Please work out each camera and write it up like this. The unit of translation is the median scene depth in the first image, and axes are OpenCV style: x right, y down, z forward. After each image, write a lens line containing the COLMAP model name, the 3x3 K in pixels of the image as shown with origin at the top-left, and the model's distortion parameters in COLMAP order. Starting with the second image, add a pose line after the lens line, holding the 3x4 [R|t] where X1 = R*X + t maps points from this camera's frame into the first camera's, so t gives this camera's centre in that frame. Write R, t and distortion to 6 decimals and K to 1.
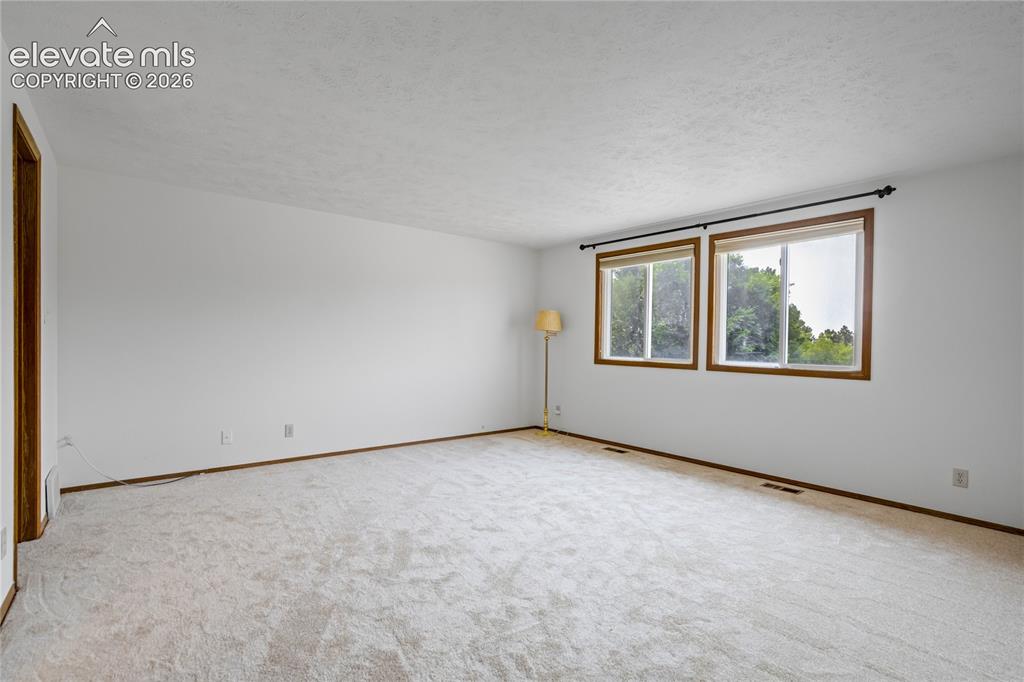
lens RADIAL K [[476.5, 0, 532.6], [0, 476.5, 346.3], [0, 0, 1]] dist [-0.015966, 0.002106]
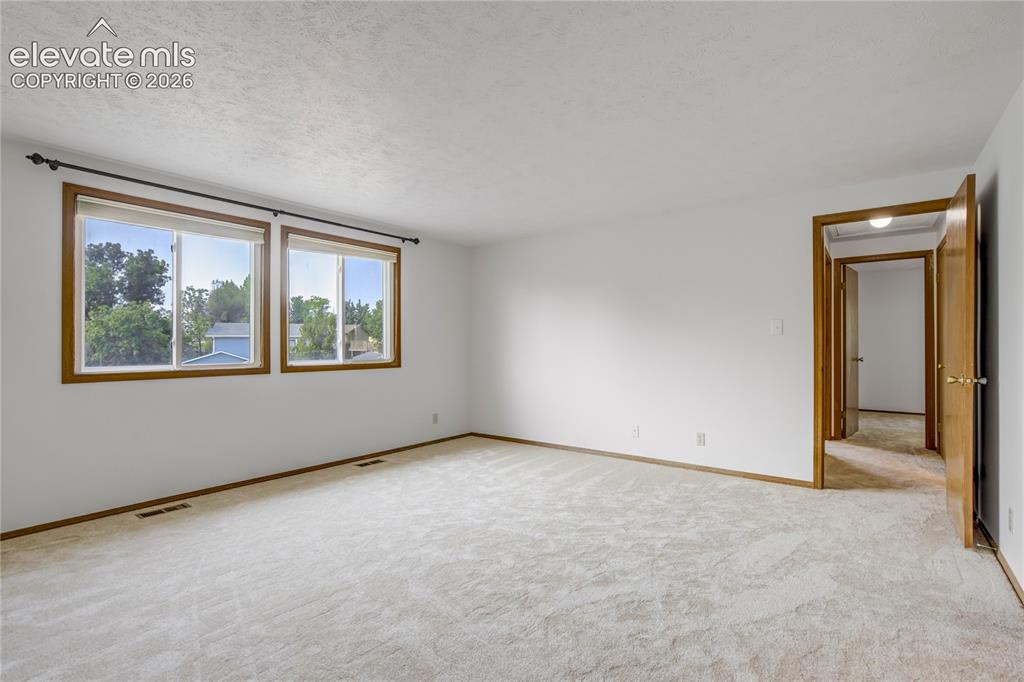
lens RADIAL K [[476.5, 0, 532.3], [0, 476.5, 338.0], [0, 0, 1]] dist [-0.015966, 0.002106]
pose [[-0.220922, -0.002883, 0.975287, -0.628693], [0.008364, 0.999953, 0.004851, -0.016508], [-0.975256, 0.009229, -0.220887, 0.736422]]
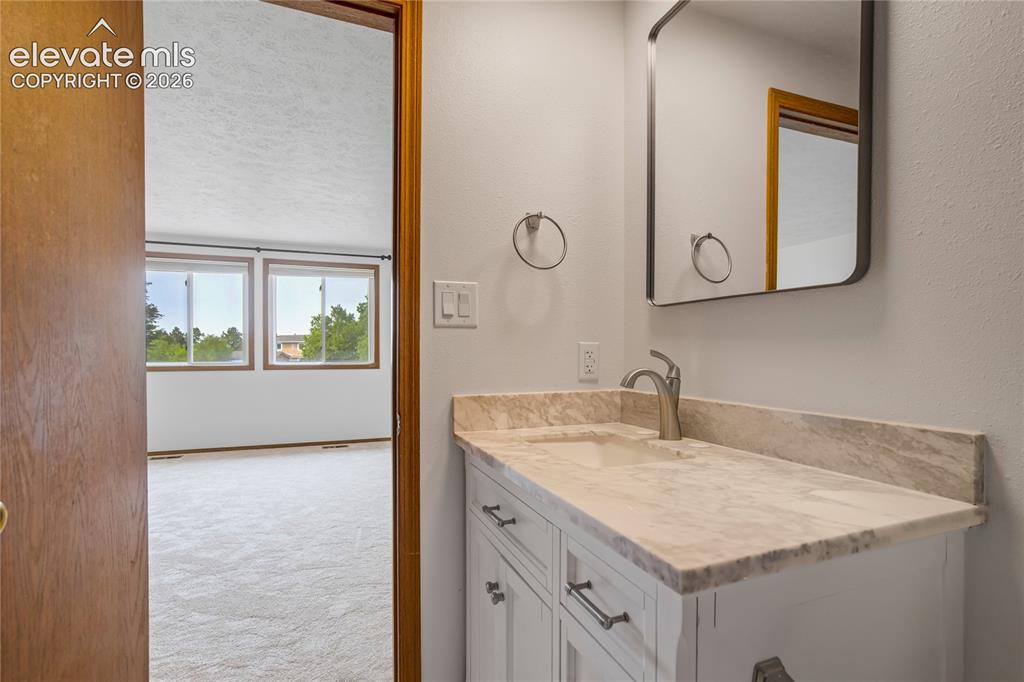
lens RADIAL K [[476.5, 0, 509.7], [0, 476.5, 353.7], [0, 0, 1]] dist [-0.015966, 0.002106]
pose [[0.334986, -0.024171, 0.941913, -0.564494], [0.011533, 0.999701, 0.021552, -0.009605], [-0.942153, 0.003644, 0.335164, 0.004695]]
